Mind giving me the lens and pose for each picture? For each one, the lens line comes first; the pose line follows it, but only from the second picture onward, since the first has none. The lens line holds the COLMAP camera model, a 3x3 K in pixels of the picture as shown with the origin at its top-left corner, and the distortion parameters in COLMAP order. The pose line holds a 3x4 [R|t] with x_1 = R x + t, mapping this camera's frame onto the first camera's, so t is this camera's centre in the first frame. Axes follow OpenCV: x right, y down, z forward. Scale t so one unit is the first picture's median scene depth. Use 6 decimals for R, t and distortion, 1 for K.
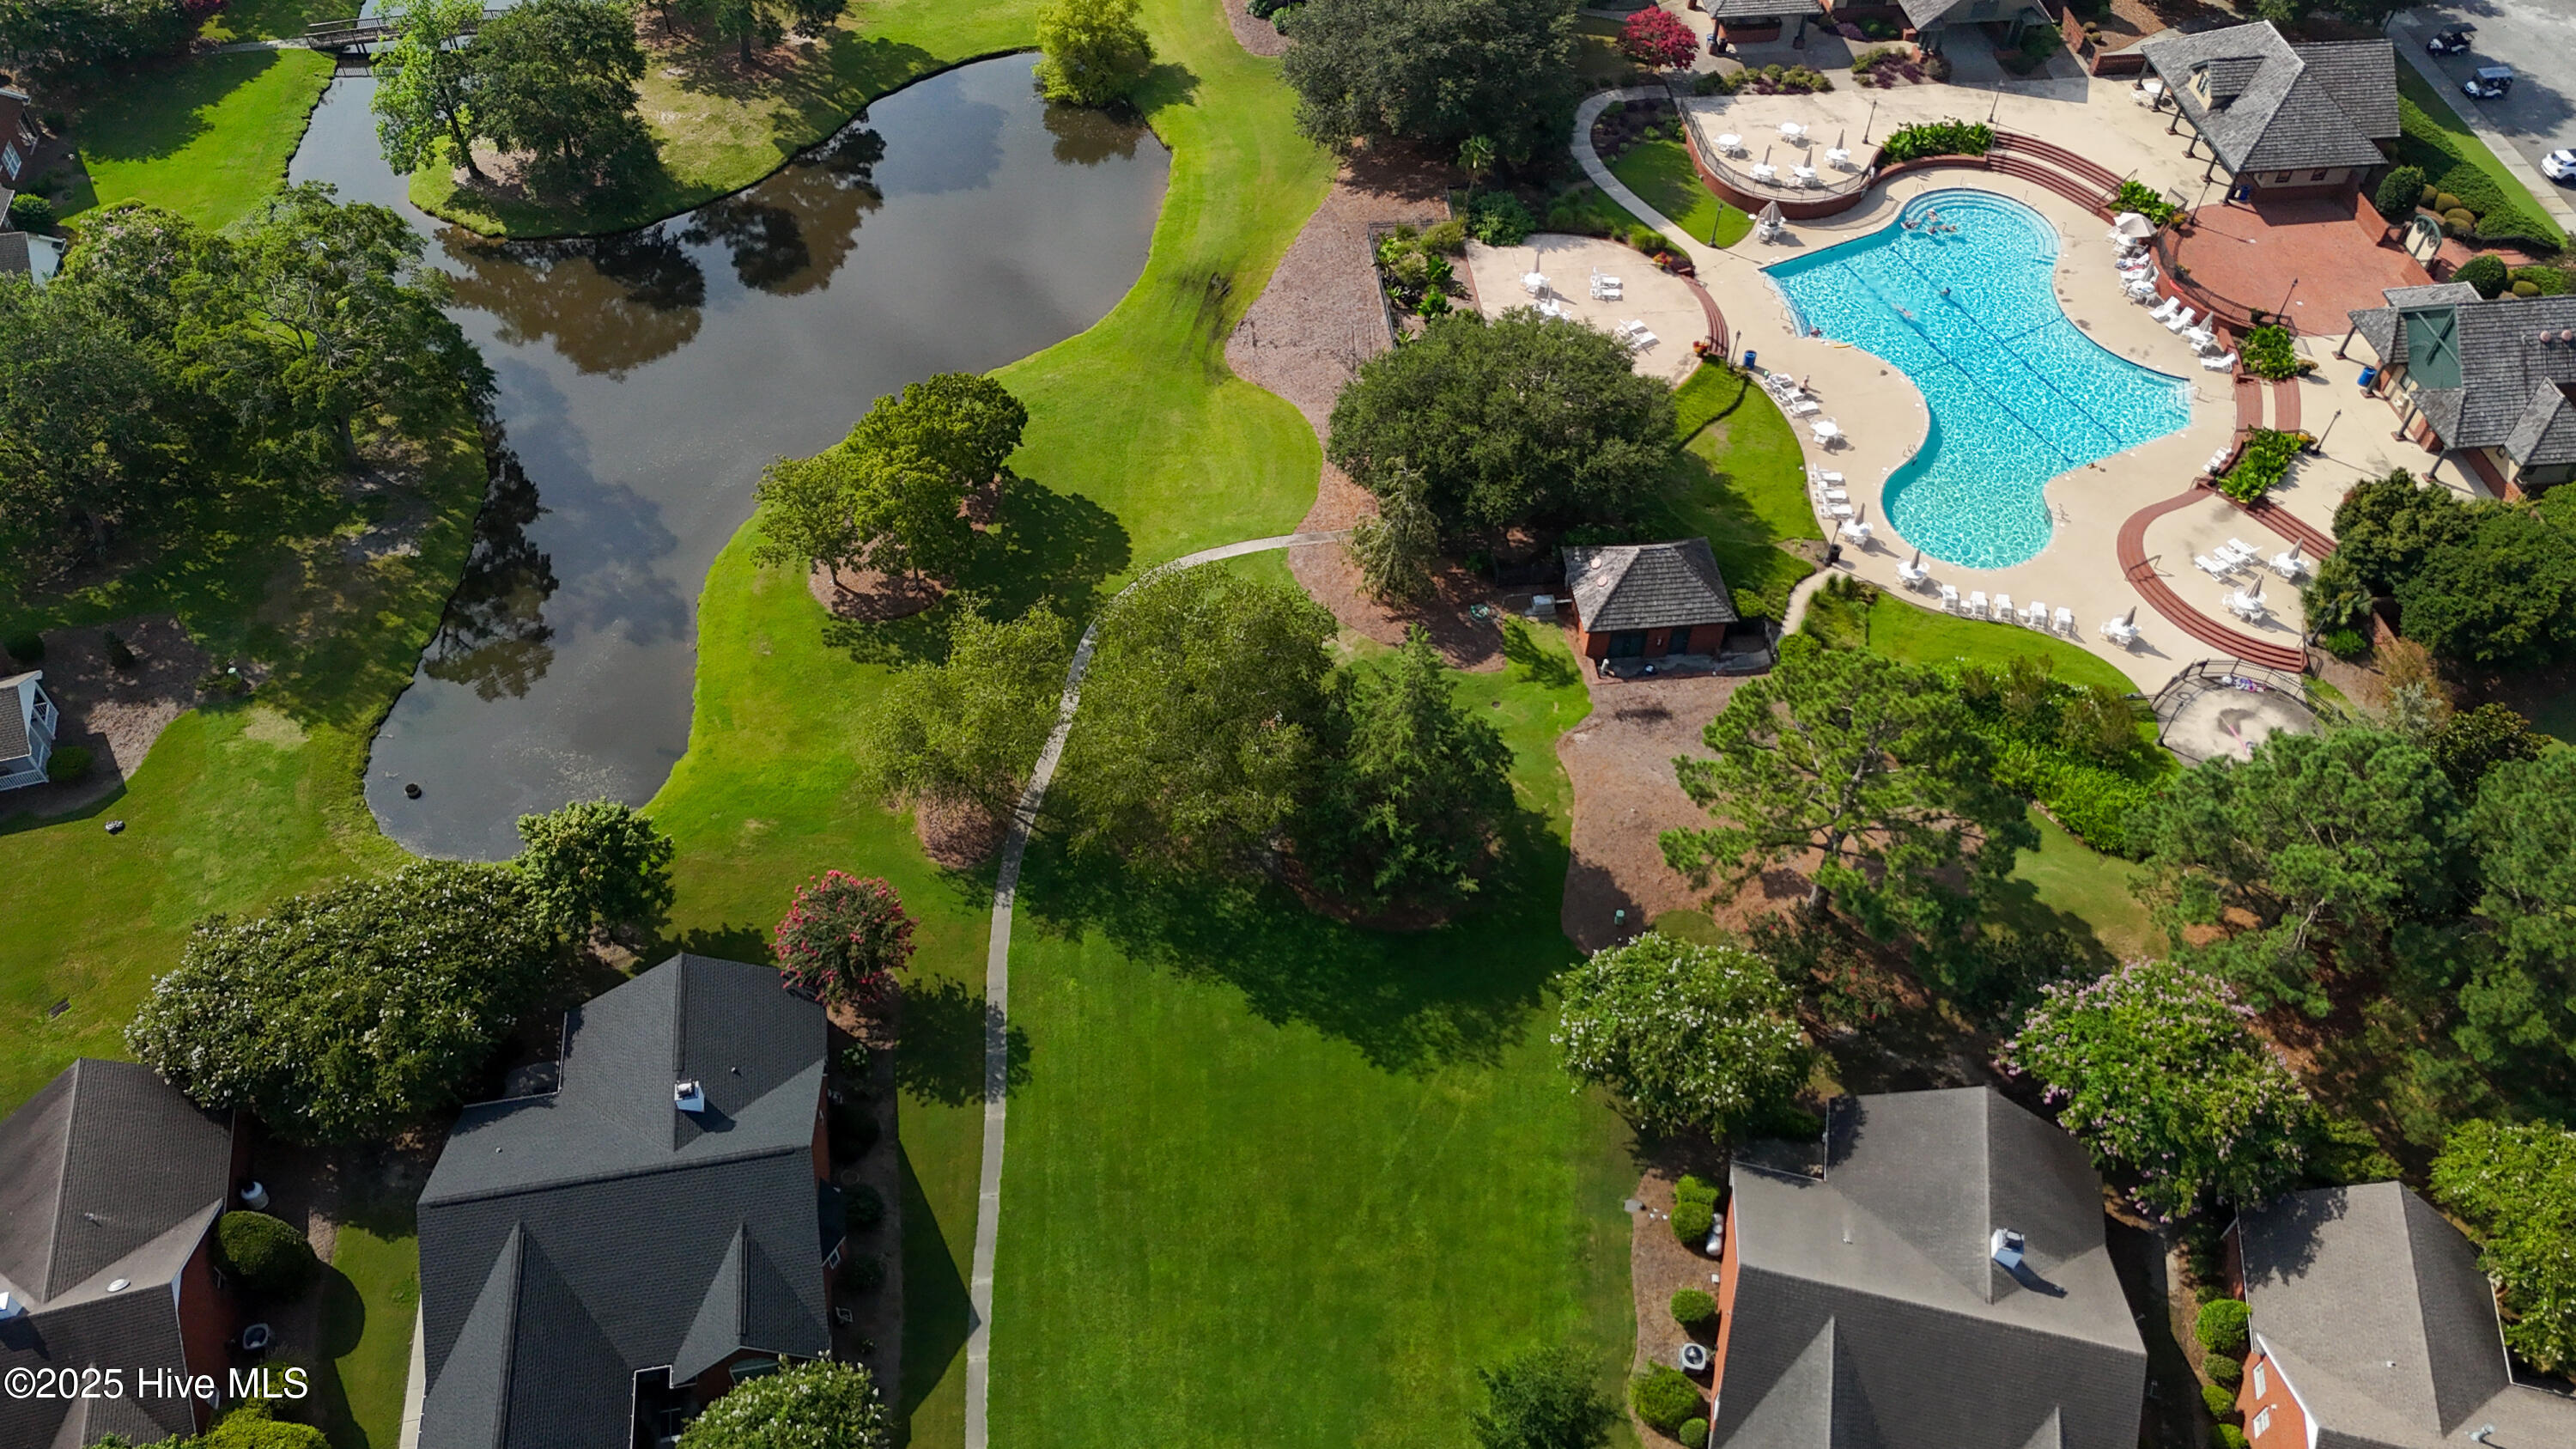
lens RADIAL K [[1915.5, 0, 1287.1], [0, 1915.5, 715.3], [0, 0, 1]] dist [0.080461, -0.078318]
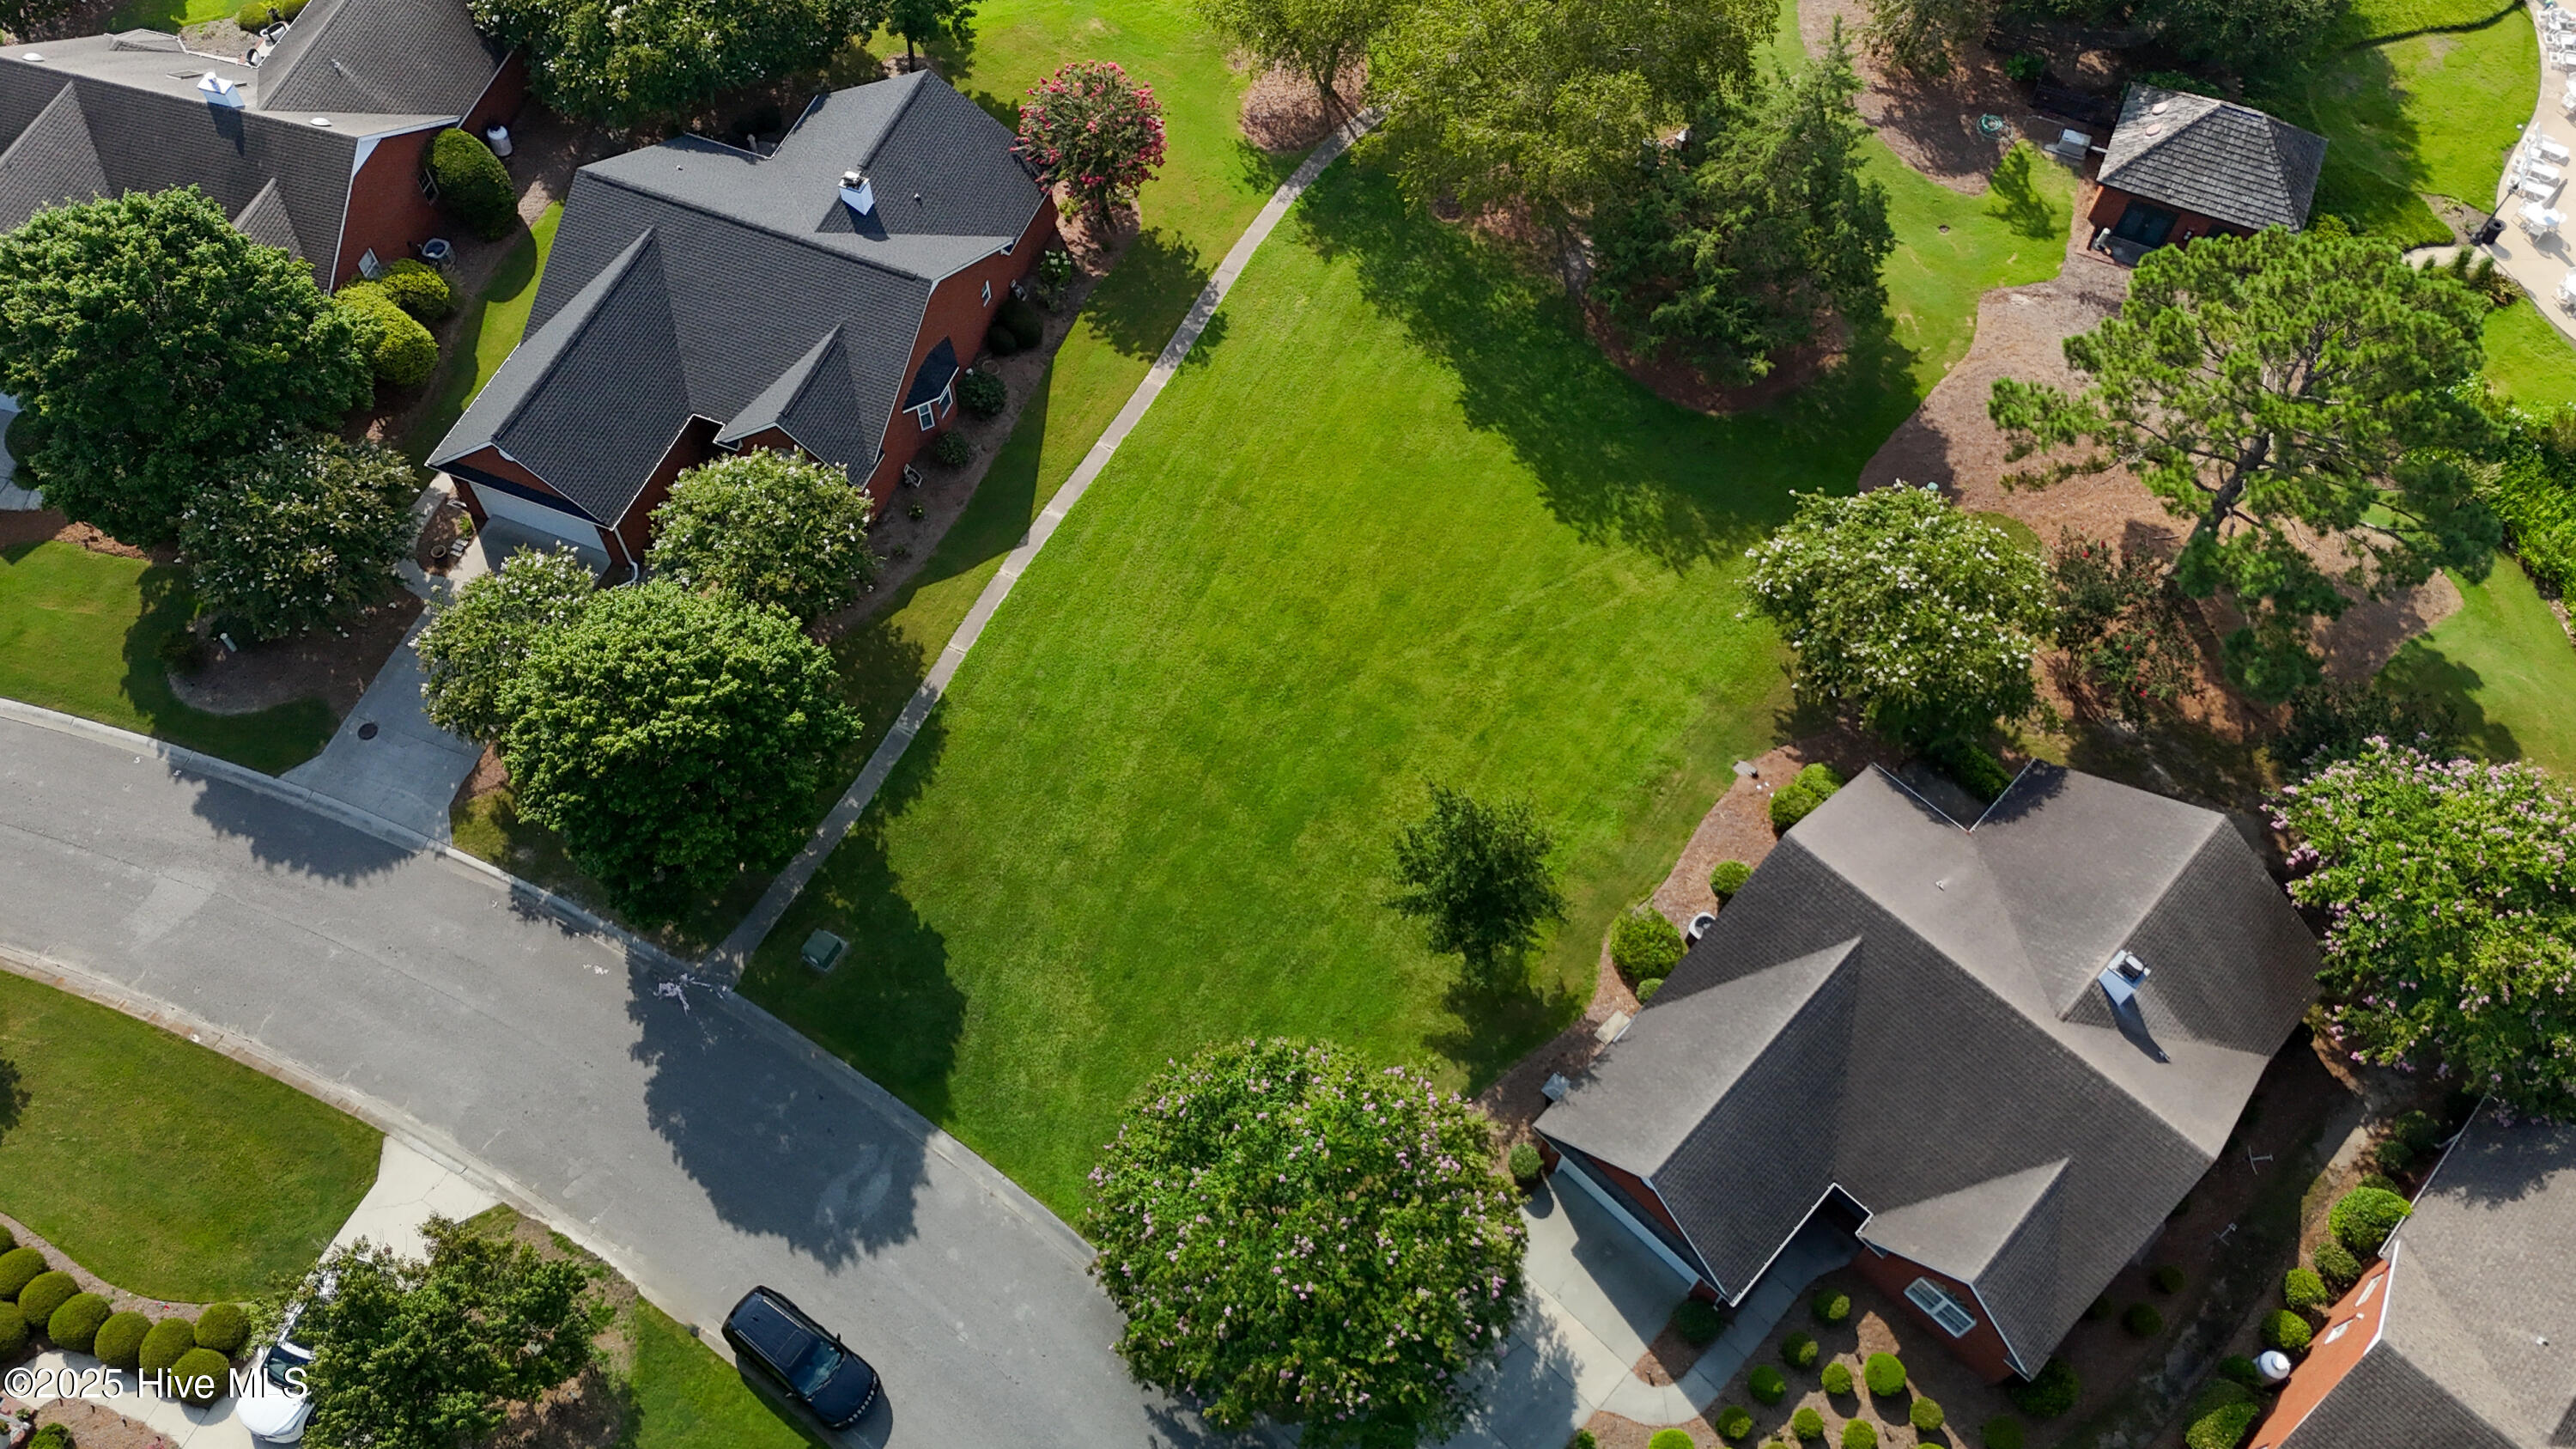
lens RADIAL K [[1915.5, 0, 1309.2], [0, 1915.5, 763.4], [0, 0, 1]] dist [0.080461, -0.078318]
pose [[0.857542, 0.443512, -0.260614, 0.217032], [-0.390593, 0.891064, 0.231175, 0.123837], [0.334753, -0.096448, 0.937357, 0.146022]]
